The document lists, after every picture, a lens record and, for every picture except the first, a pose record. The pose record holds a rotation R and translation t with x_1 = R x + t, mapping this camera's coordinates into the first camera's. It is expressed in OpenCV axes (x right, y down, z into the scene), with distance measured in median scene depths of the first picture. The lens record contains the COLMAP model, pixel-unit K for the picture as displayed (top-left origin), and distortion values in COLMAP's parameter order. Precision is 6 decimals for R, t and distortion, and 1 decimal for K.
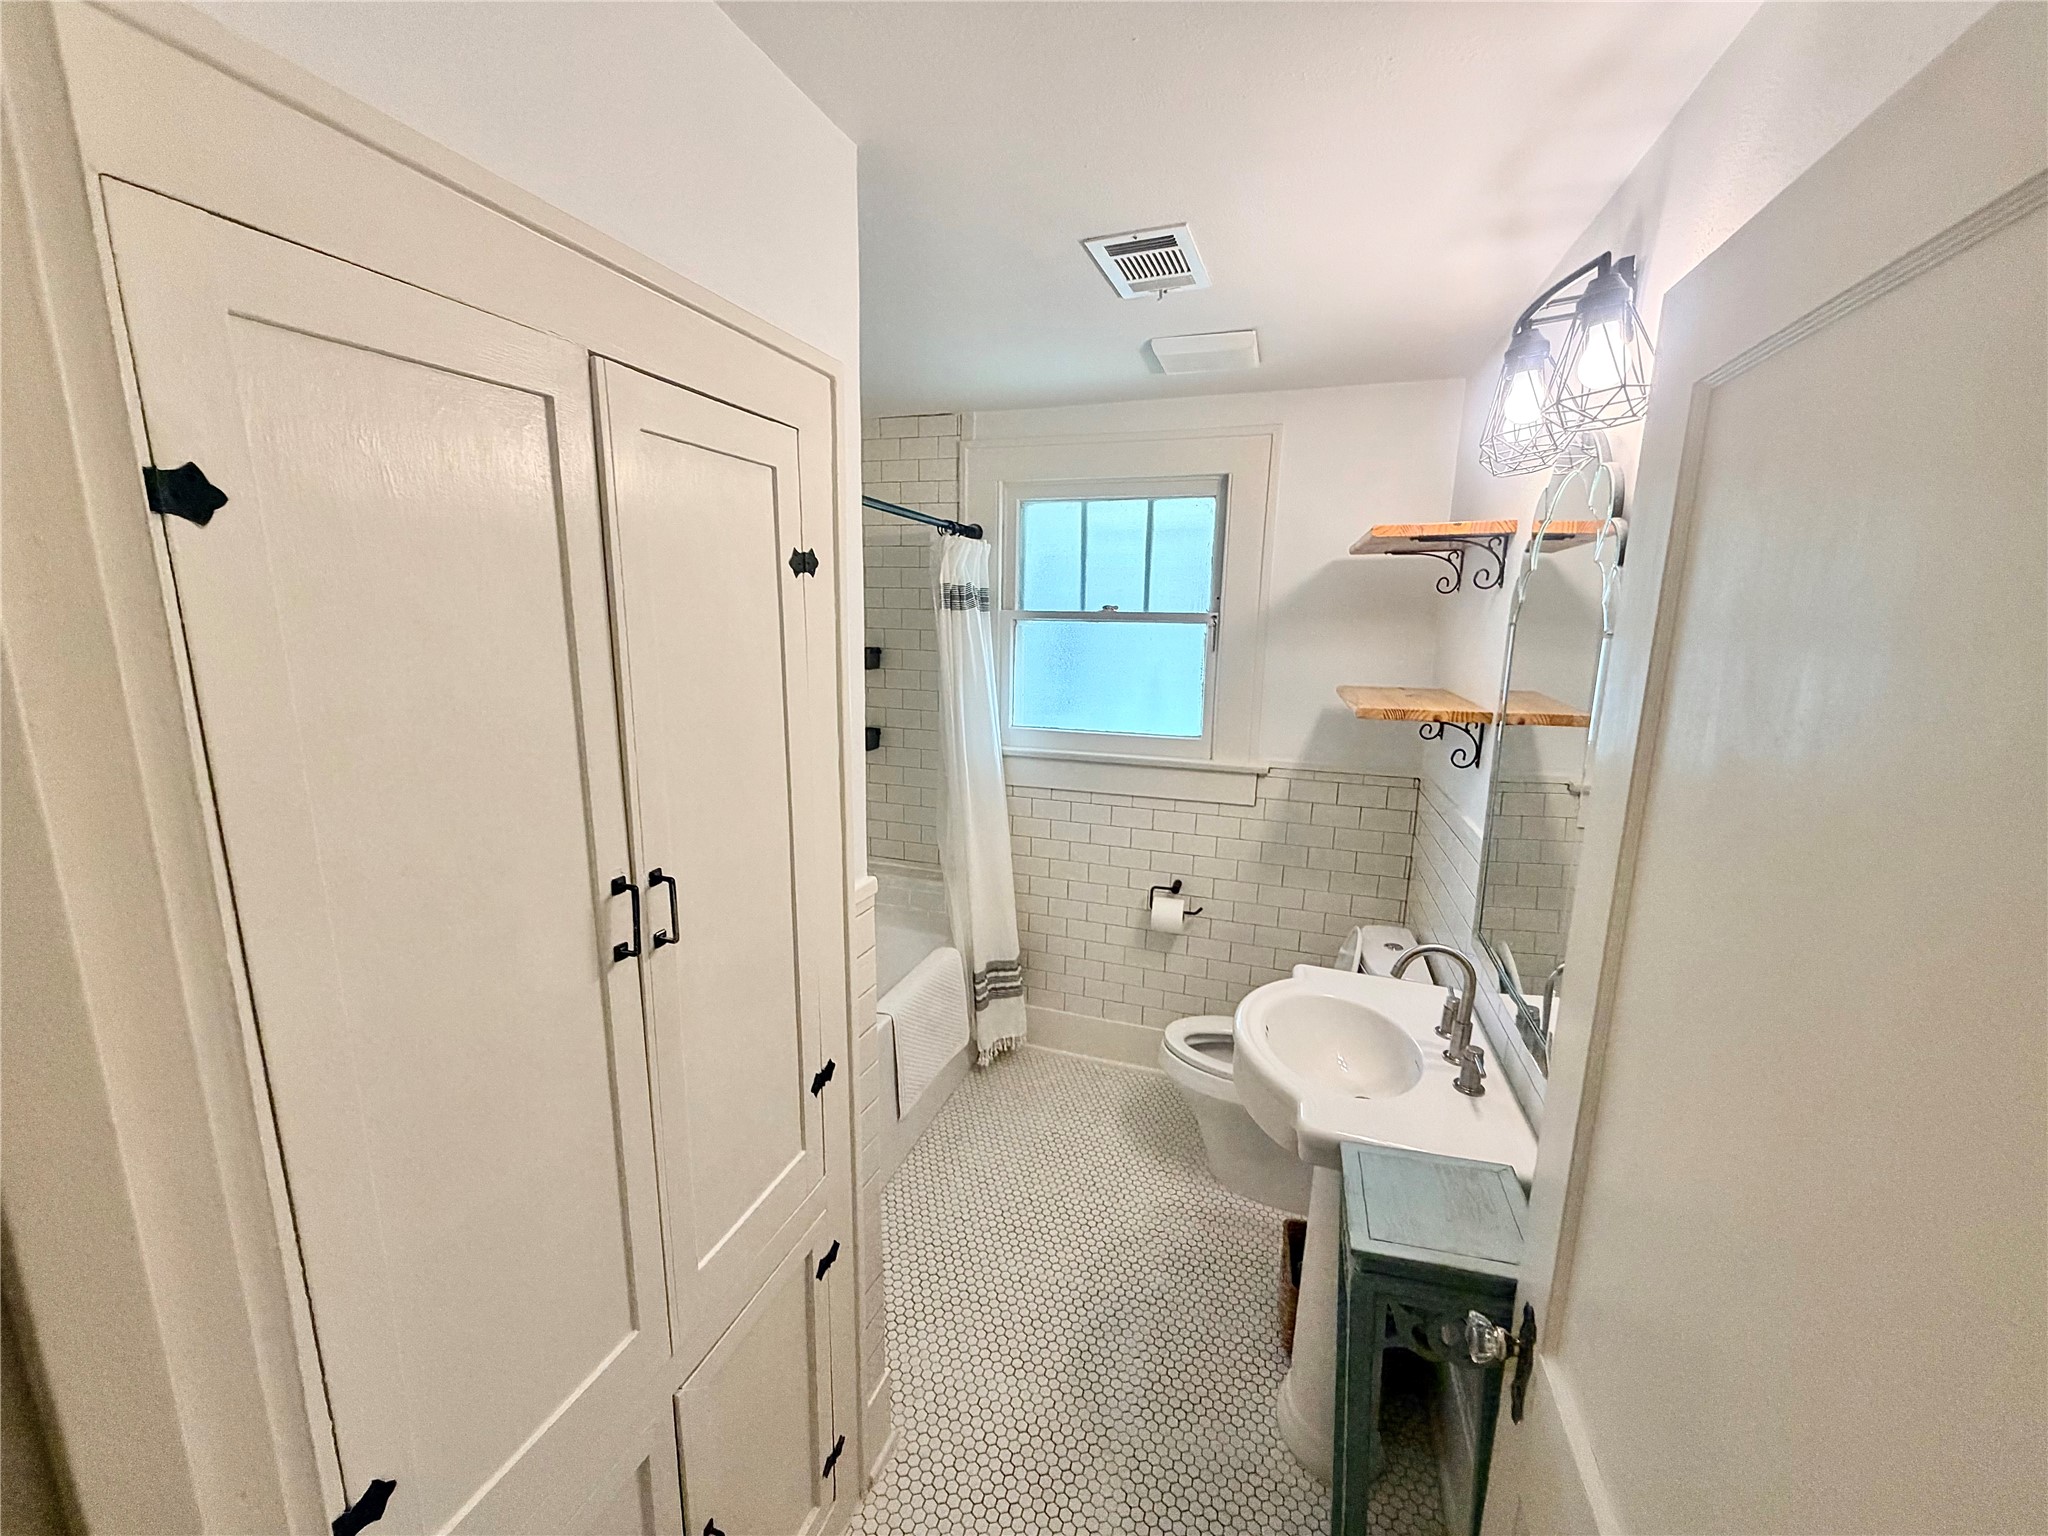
lens RADIAL K [[815.0, 0, 1018.5], [0, 815.0, 764.6], [0, 0, 1]] dist [-0.001071, 0.001682]
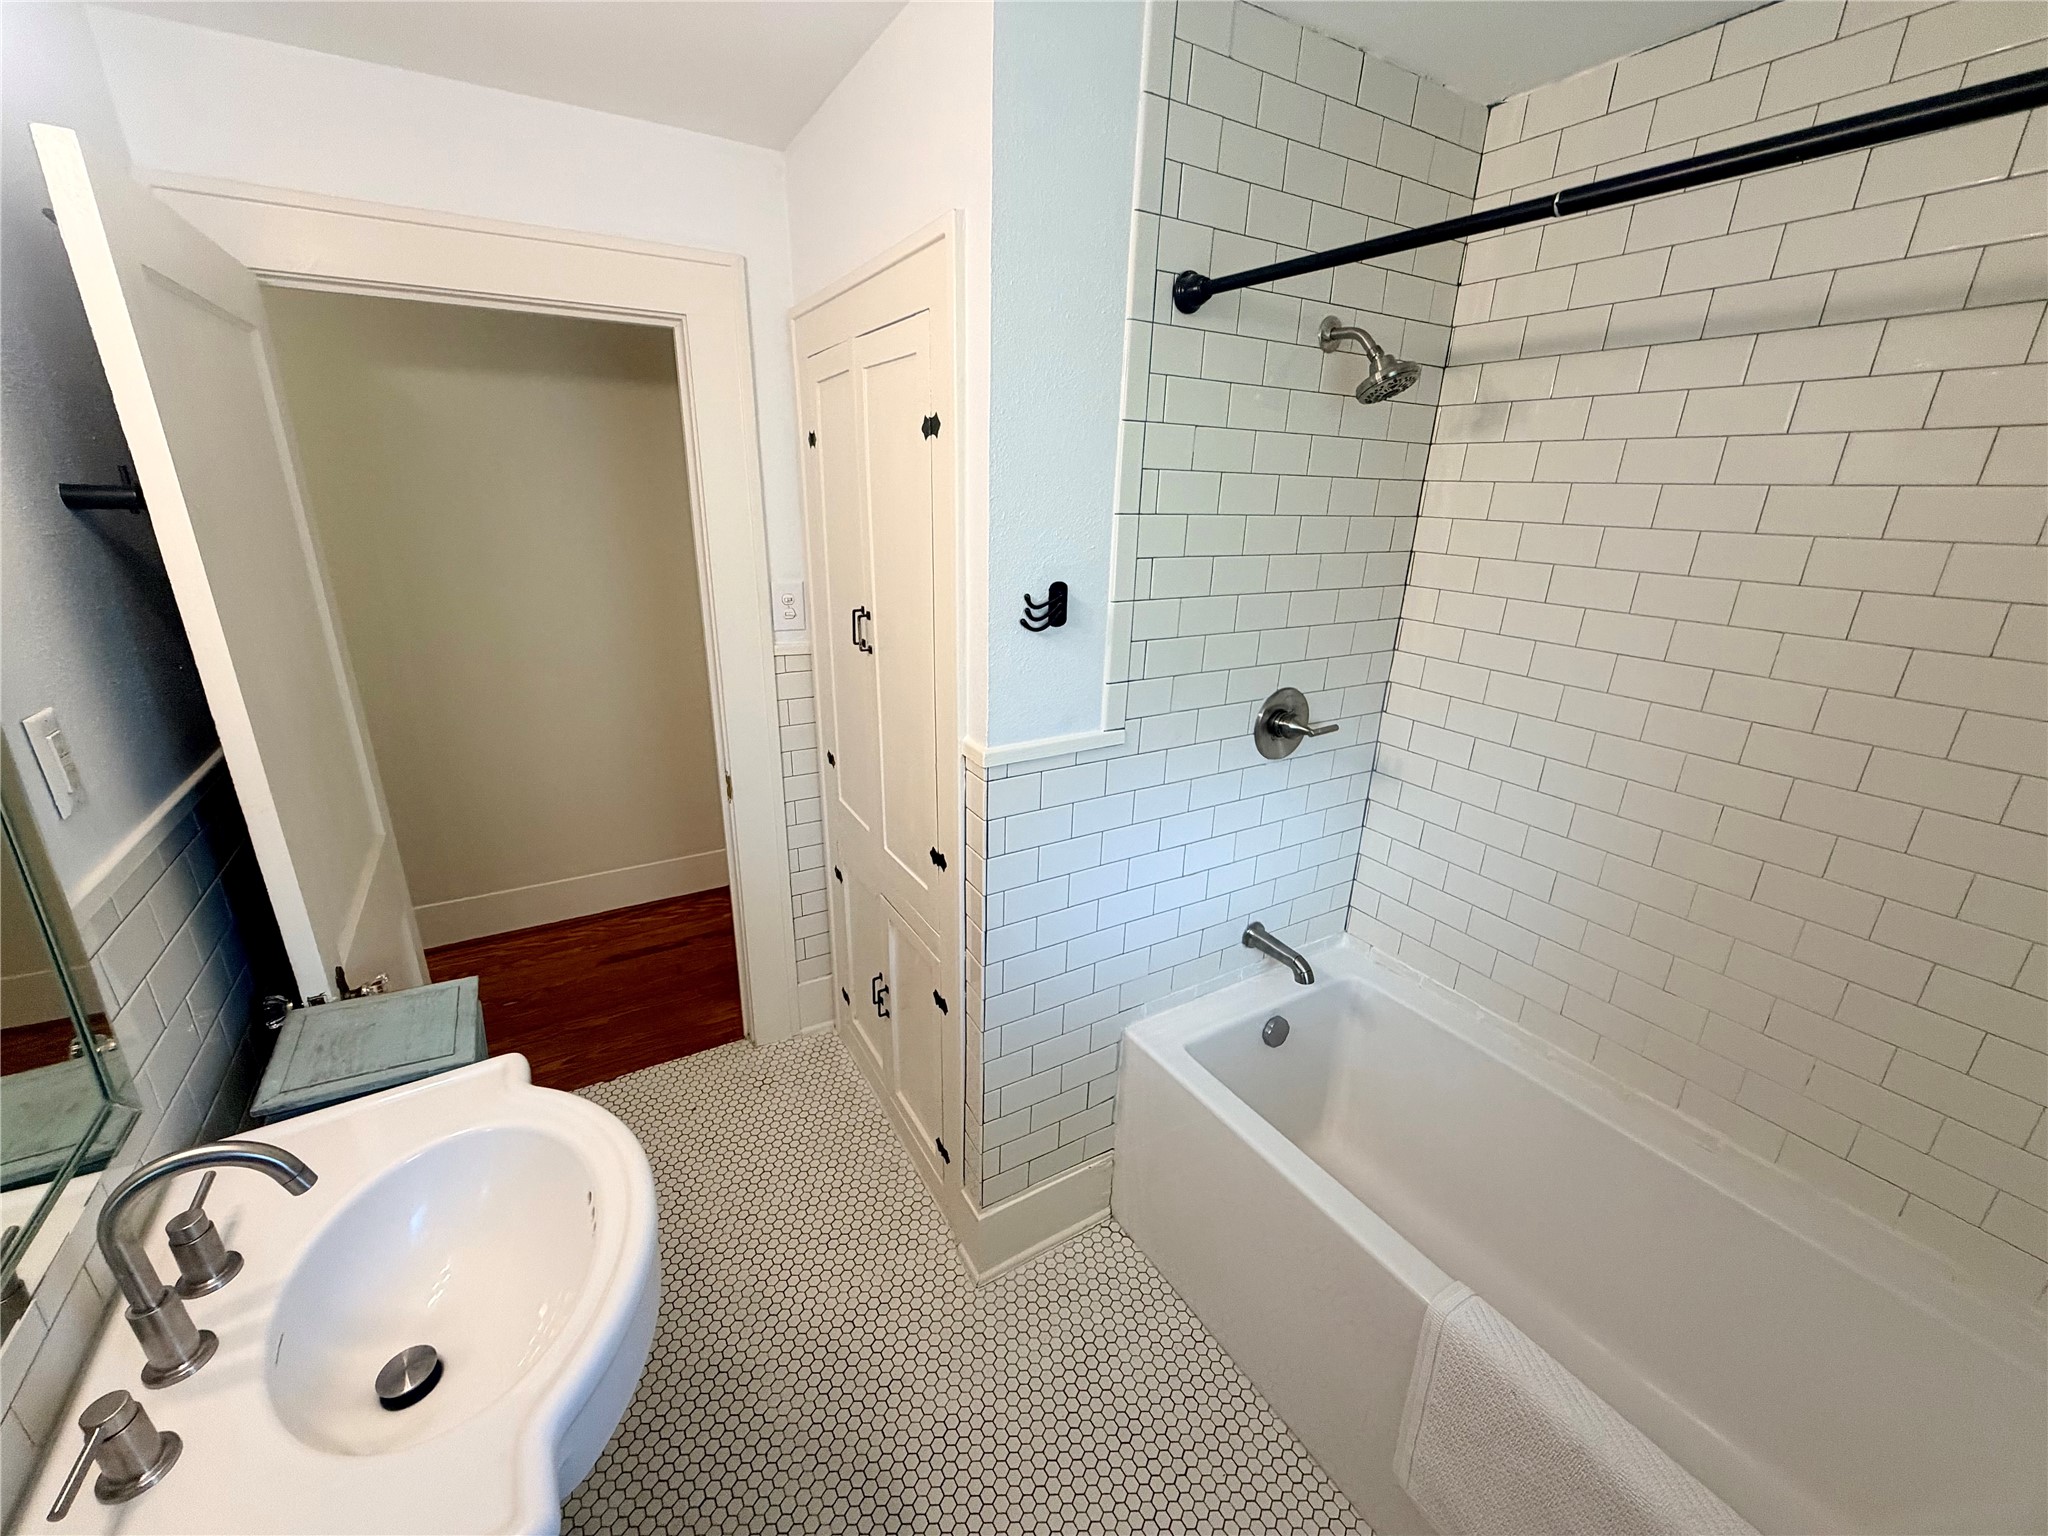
lens RADIAL K [[815.0, 0, 1019.8], [0, 815.0, 764.8], [0, 0, 1]] dist [-0.001071, 0.001682]
pose [[-0.650715, 0.231387, -0.723208, 0.422257], [-0.166753, 0.885642, 0.433395, -0.240781], [0.740786, 0.402614, -0.537716, 1.331044]]
